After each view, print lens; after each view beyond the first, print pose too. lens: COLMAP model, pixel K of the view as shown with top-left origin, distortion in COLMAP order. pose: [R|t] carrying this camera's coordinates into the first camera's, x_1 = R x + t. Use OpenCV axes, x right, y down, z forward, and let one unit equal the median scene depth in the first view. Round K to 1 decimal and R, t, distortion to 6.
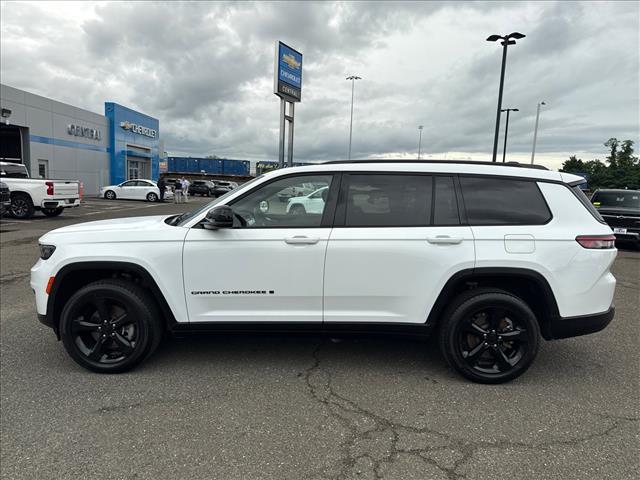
lens RADIAL K [[453.1, 0, 320.0], [0, 453.1, 240.0], [0, 0, 1]] dist [-0.004834, 0.000995]
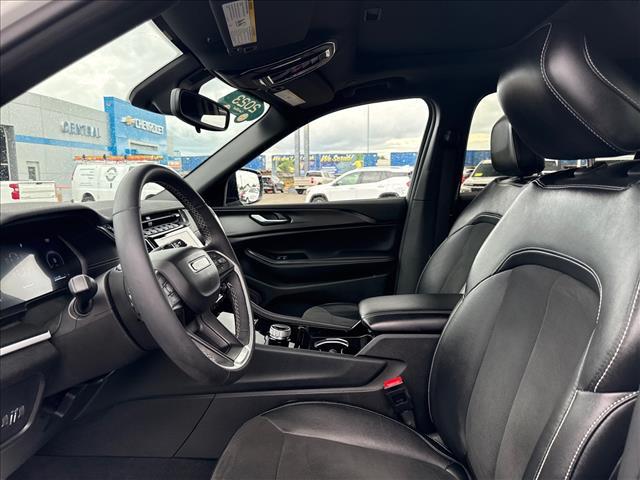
lens RADIAL K [[453.1, 0, 320.0], [0, 453.1, 240.0], [0, 0, 1]] dist [-0.004834, 0.000995]
pose [[0.997643, -0.051136, -0.045755, -0.008110], [0.051907, 0.998527, 0.015810, -0.005373], [0.044880, -0.018147, 0.998828, 0.103690]]
